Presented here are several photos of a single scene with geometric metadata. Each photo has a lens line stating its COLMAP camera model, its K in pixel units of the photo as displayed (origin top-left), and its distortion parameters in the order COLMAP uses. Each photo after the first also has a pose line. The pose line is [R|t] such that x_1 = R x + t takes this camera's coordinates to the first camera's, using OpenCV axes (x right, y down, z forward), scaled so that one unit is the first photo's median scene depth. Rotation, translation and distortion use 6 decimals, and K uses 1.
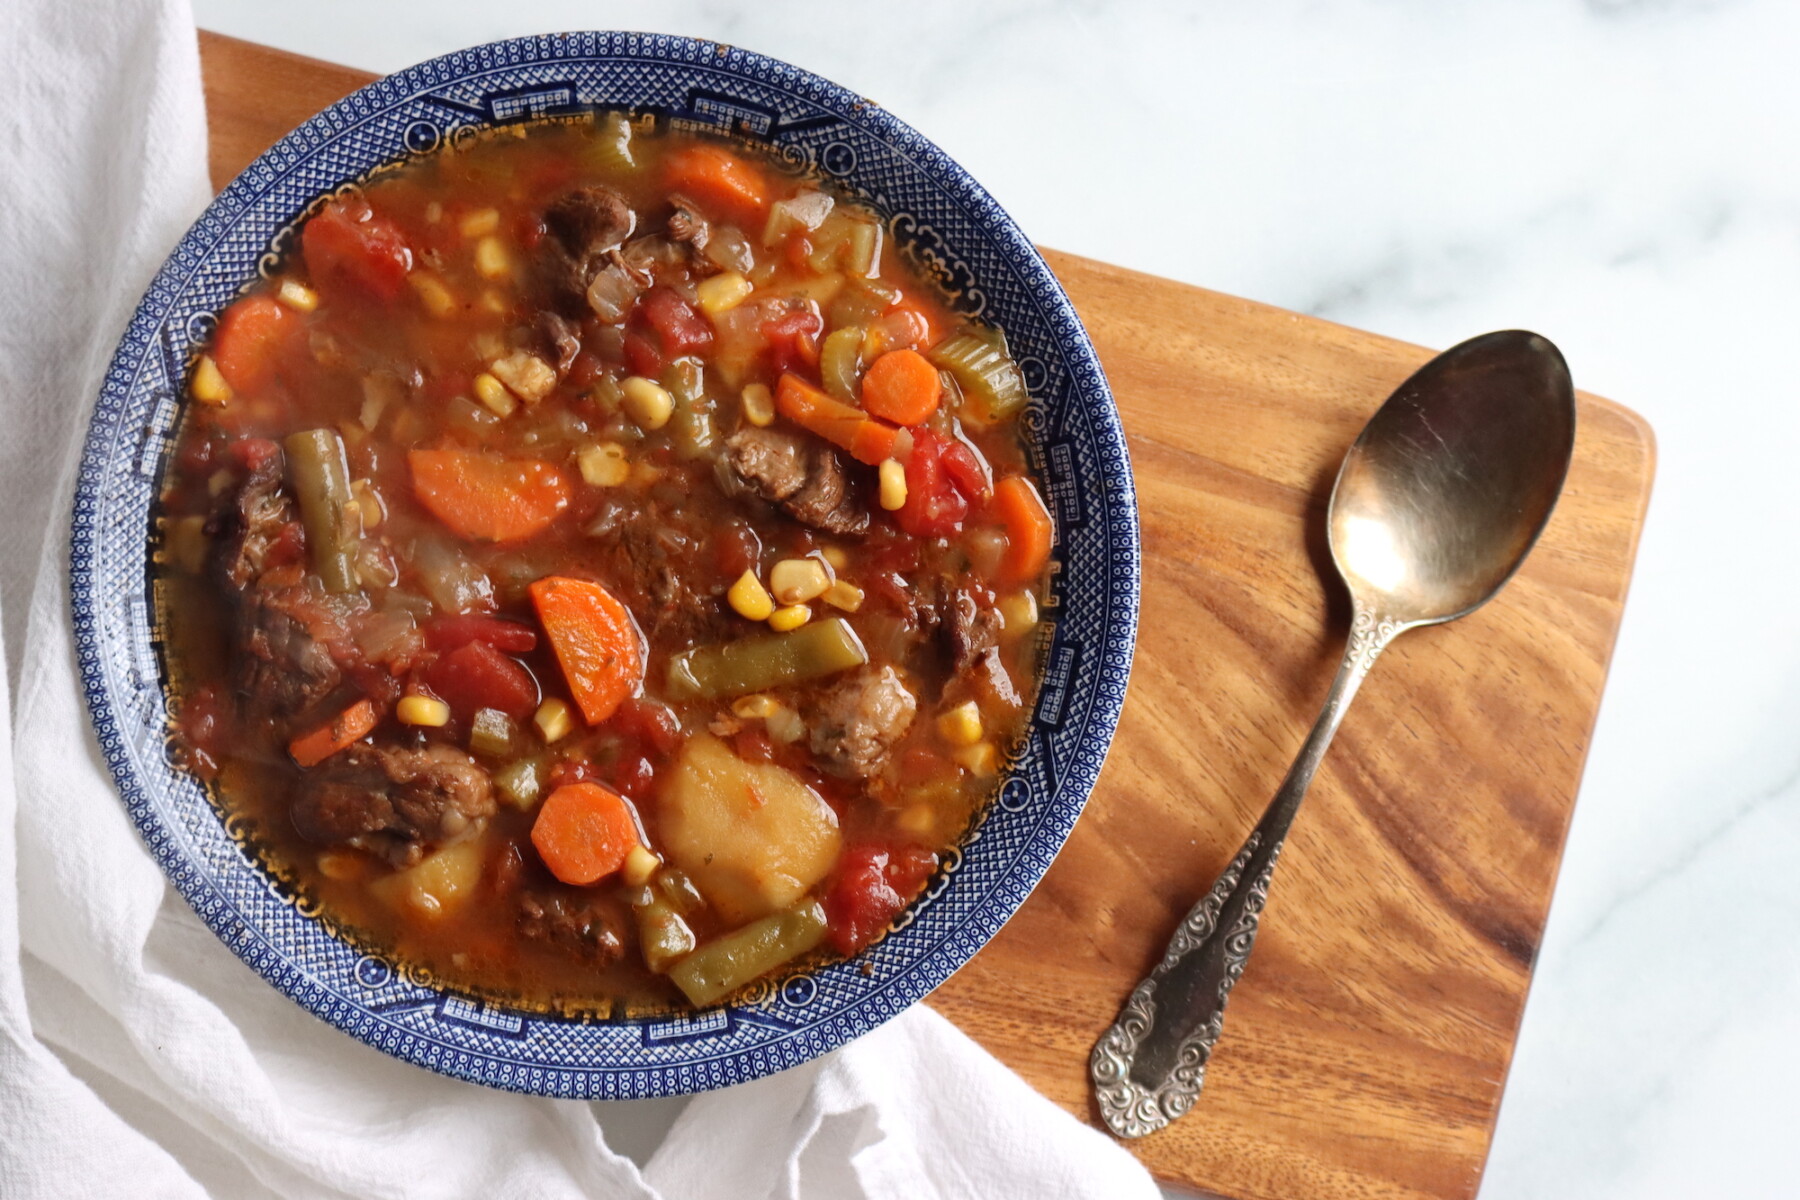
lens RADIAL K [[3260.7, 0, 901.0], [0, 3260.7, 599.9], [0, 0, 1]] dist [-0.002574, 0.000000]
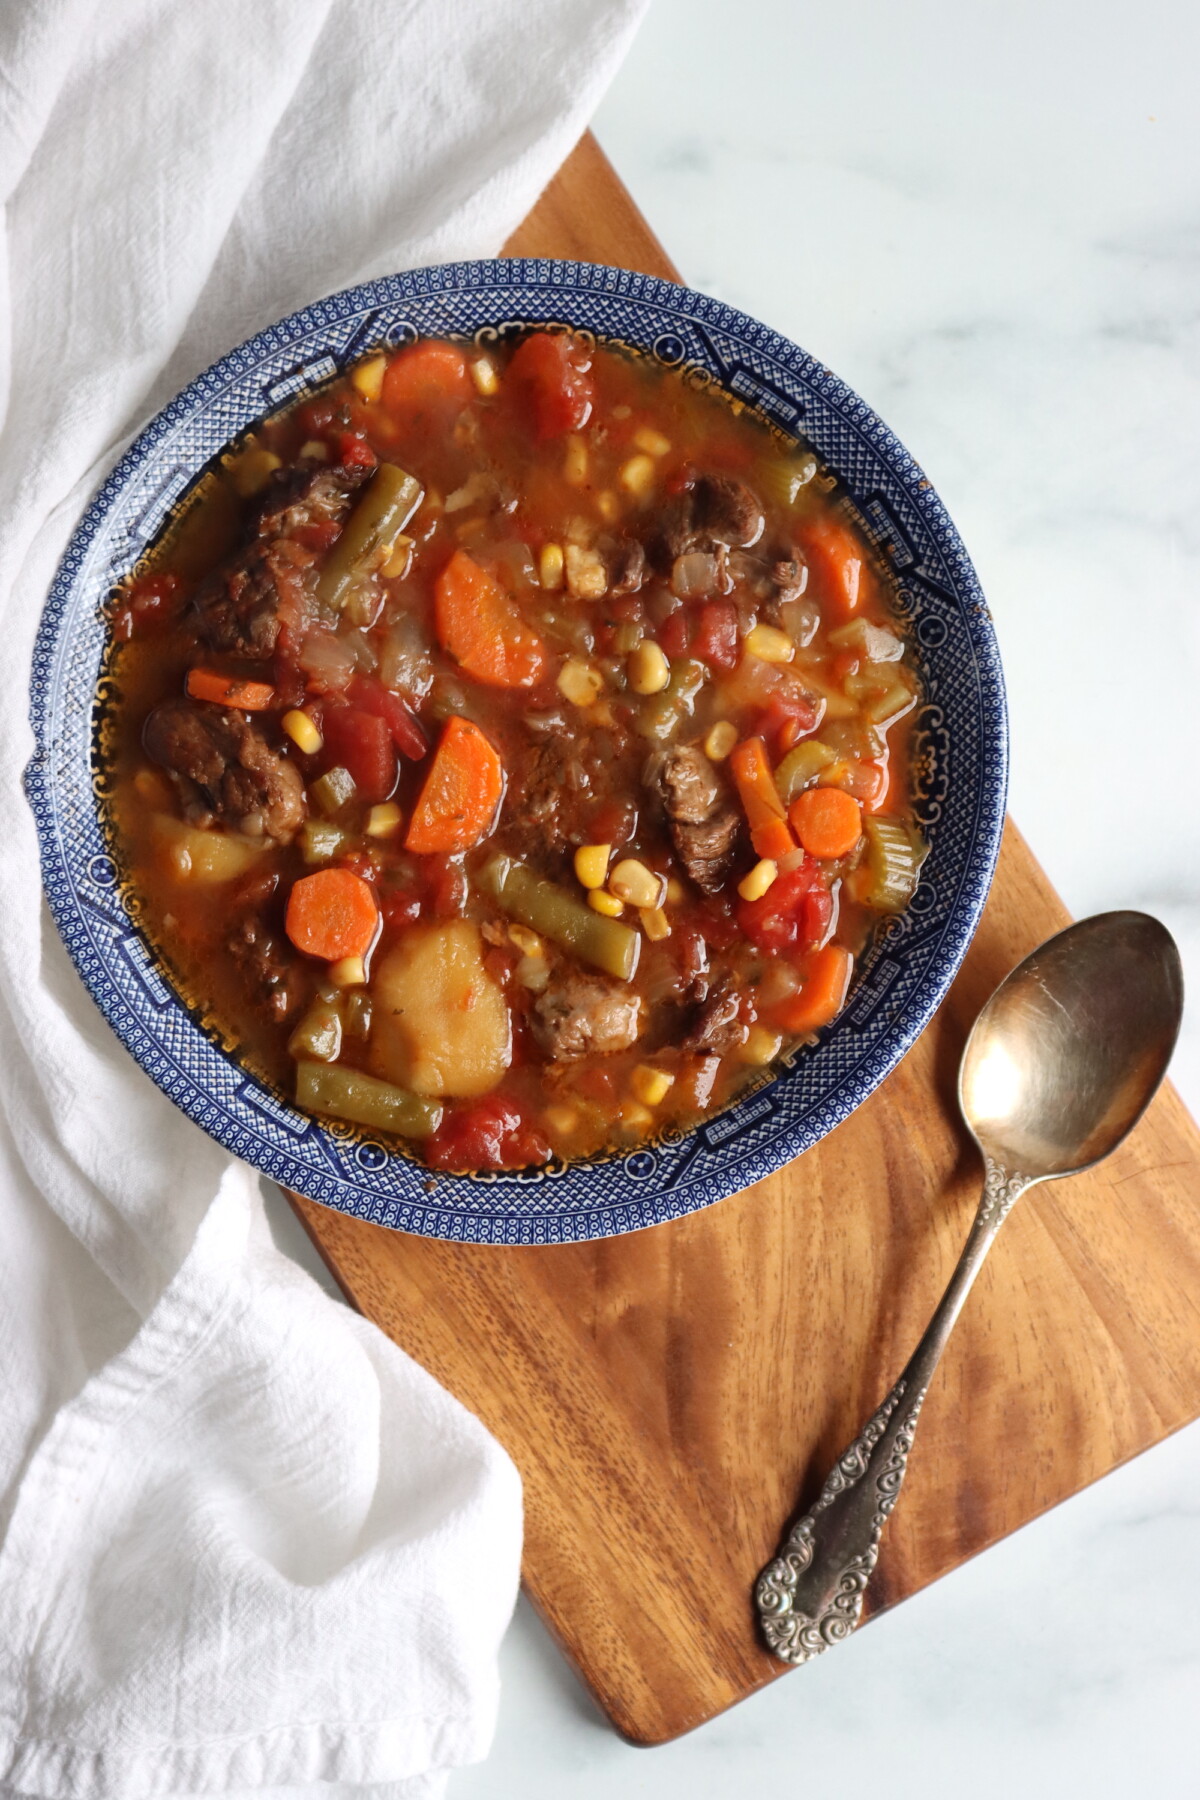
lens RADIAL K [[3316.6, 0, 634.4], [0, 3316.6, 1036.3], [0, 0, 1]] dist [-0.121838, 0.000000]
pose [[0.717943, 0.696095, 0.003154, 0.000208], [-0.695969, 0.717709, 0.022819, 0.005074], [0.013620, -0.018578, 0.999735, -0.101751]]
